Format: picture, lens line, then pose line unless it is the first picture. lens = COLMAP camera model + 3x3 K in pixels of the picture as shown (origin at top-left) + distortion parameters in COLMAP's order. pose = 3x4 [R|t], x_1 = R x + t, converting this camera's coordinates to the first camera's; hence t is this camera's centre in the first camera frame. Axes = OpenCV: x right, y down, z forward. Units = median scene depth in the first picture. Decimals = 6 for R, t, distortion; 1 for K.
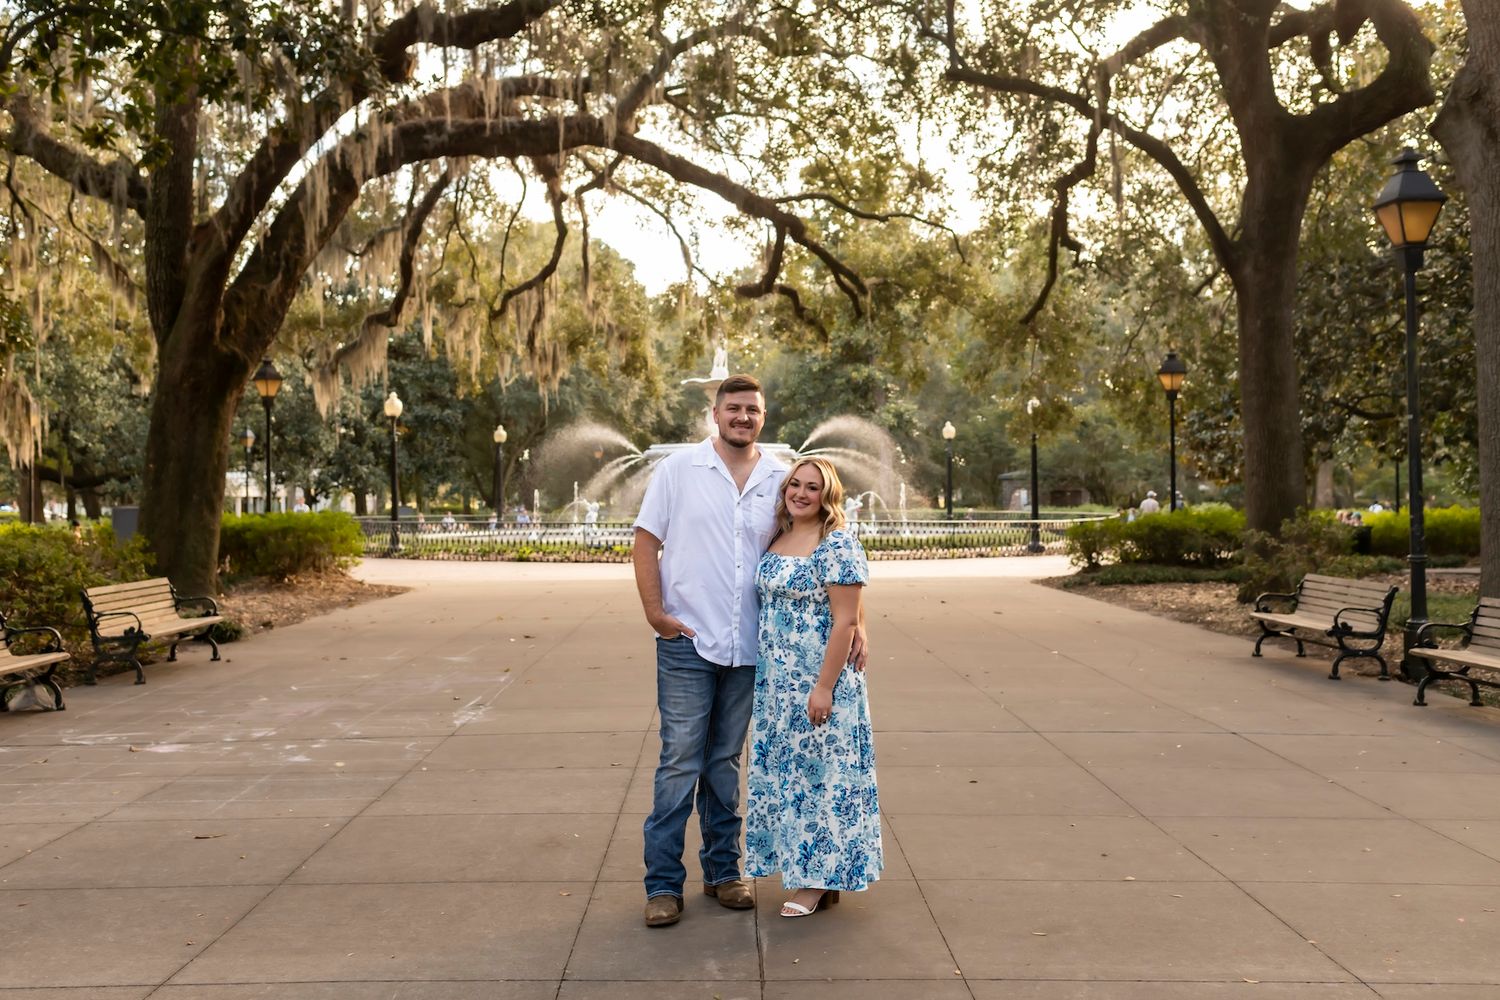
lens RADIAL K [[1483.8, 0, 746.0], [0, 1483.8, 500.6], [0, 0, 1]] dist [0.011411, 0.001097]
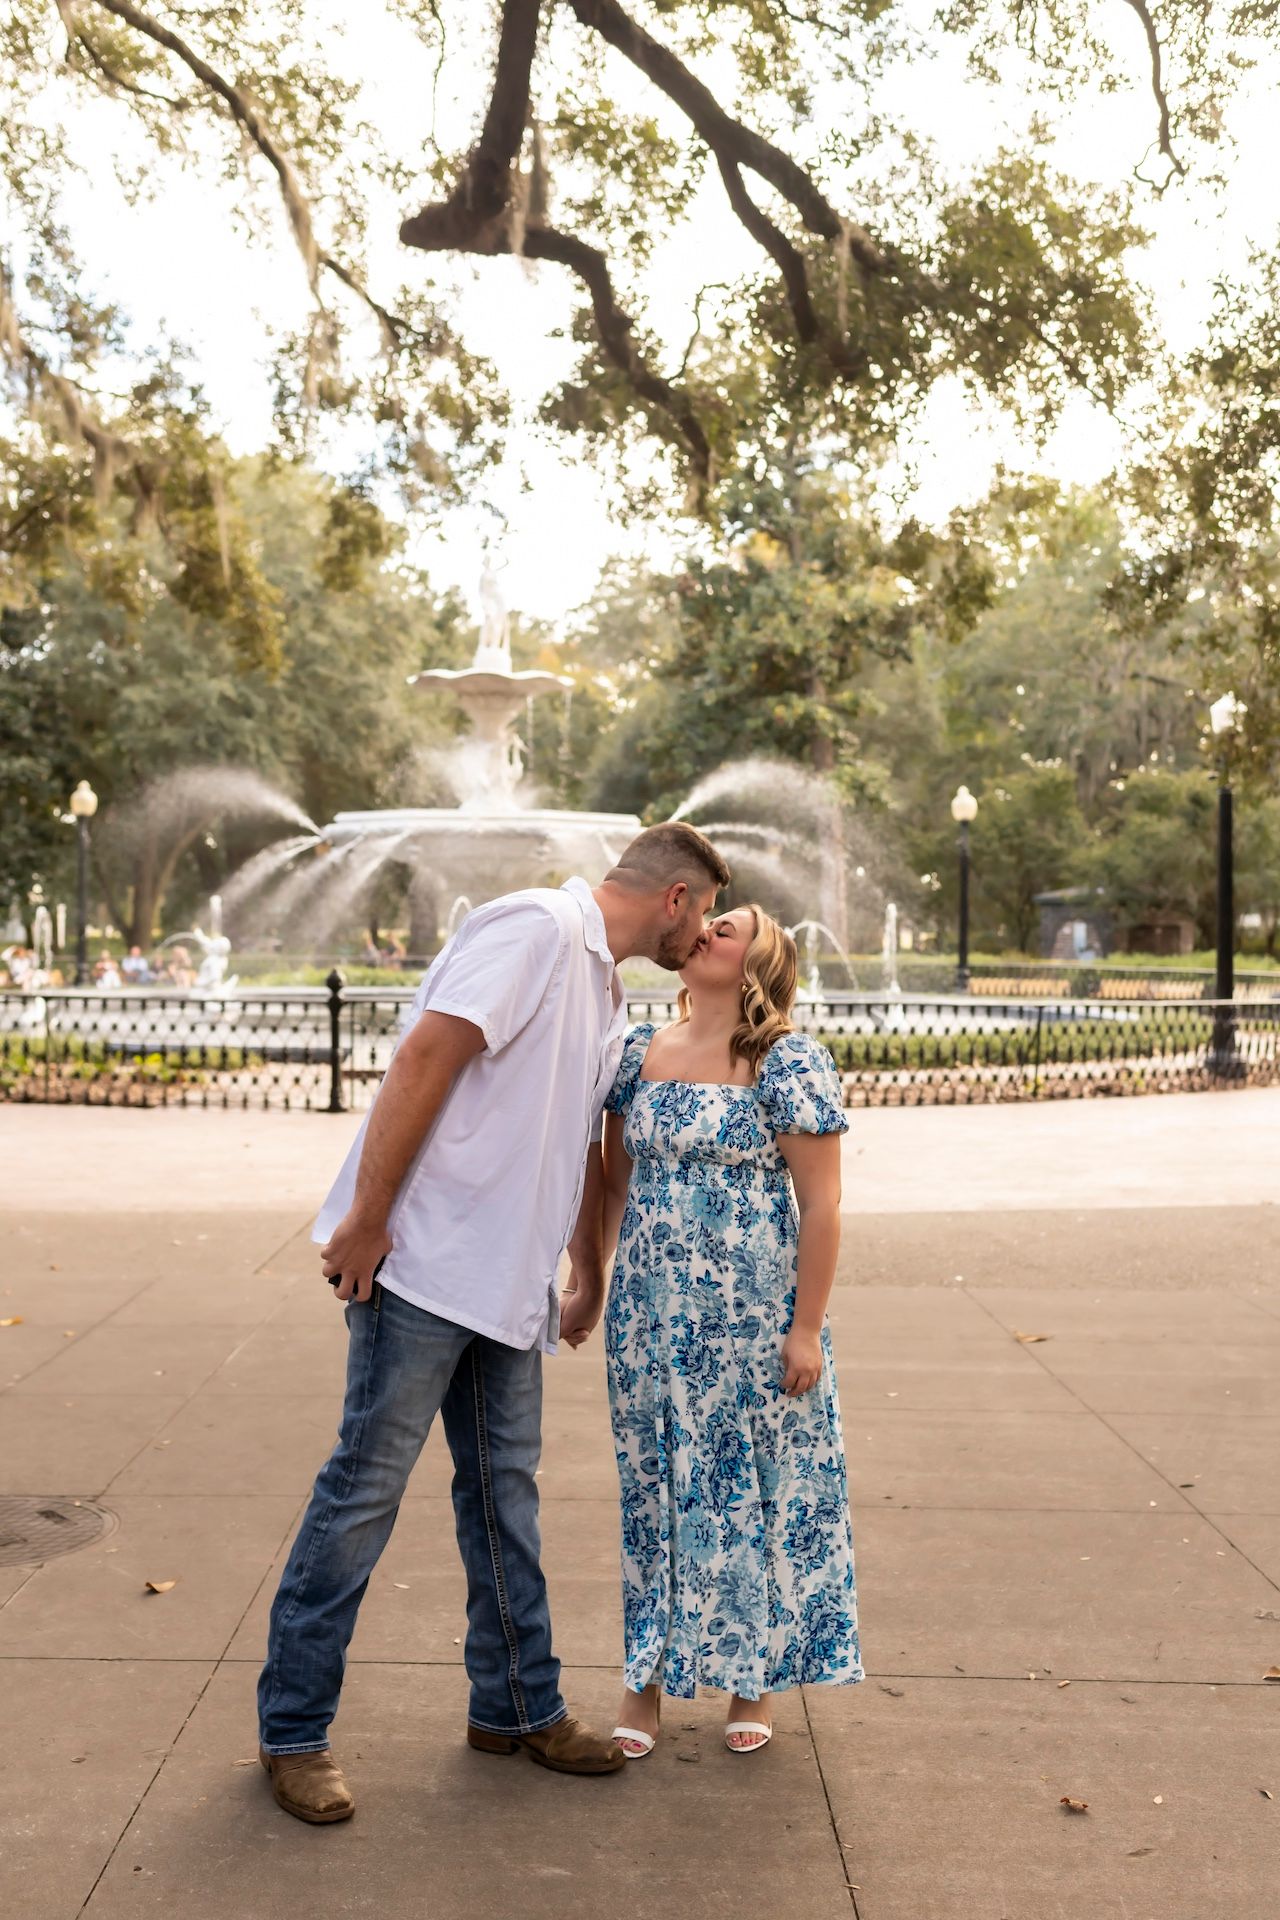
lens RADIAL K [[1928.7, 0, 624.5], [0, 1928.7, 1006.3], [0, 0, 1]] dist [-0.000326, 0.002167]
pose [[0.999903, 0.013284, -0.004138, 0.036639], [-0.013116, 0.999177, 0.038381, -0.002534], [0.004645, -0.038323, 0.999255, 0.519861]]
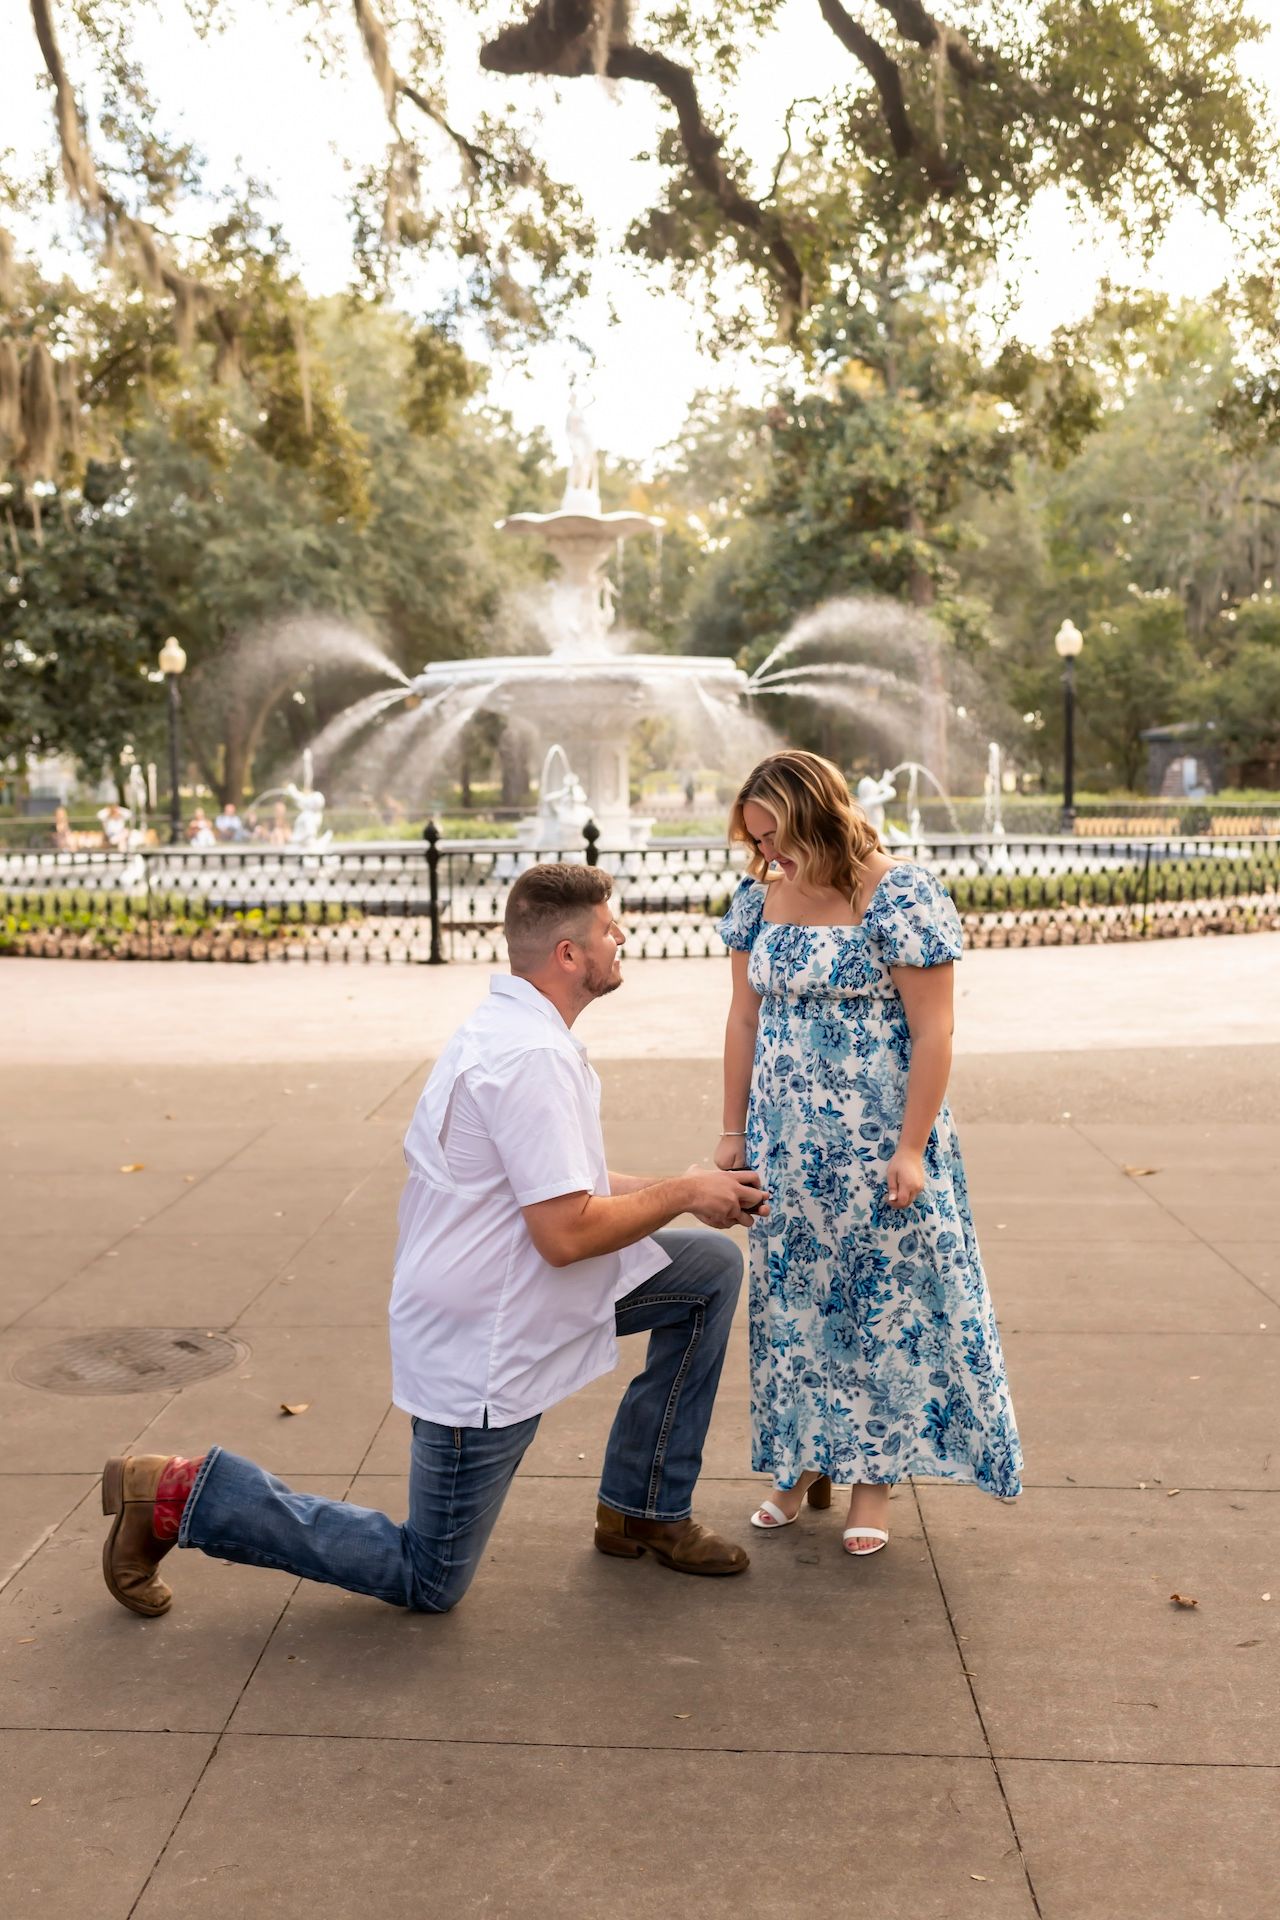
lens RADIAL K [[1957.5, 0, 628.5], [0, 1957.5, 989.2], [0, 0, 1]] dist [0.002847, -0.004050]
pose [[0.998682, -0.003346, -0.051211, 0.035853], [0.008740, 0.994385, 0.105461, -0.001616], [0.050570, -0.105770, 0.993104, 0.516085]]
